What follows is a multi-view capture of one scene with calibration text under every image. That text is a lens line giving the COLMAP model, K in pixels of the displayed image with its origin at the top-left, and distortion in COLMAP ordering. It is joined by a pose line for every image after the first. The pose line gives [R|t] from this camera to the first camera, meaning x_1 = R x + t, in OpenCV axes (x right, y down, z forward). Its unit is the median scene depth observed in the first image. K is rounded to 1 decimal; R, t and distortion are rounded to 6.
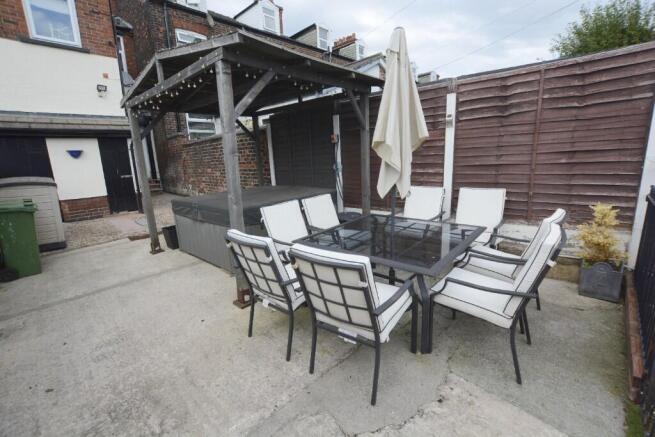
lens RADIAL K [[285.9, 0, 331.8], [0, 285.9, 216.2], [0, 0, 1]] dist [-0.024288, 0.003464]
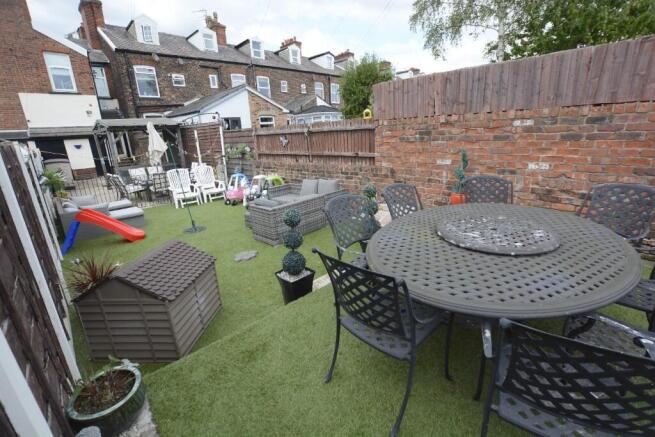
lens RADIAL K [[285.9, 0, 328.6], [0, 285.9, 215.8], [0, 0, 1]] dist [-0.024288, 0.003464]
pose [[0.999009, 0.008405, -0.043716, 0.982233], [-0.004728, 0.996493, 0.083546, 0.098194], [0.044265, -0.083257, 0.995545, -0.976874]]
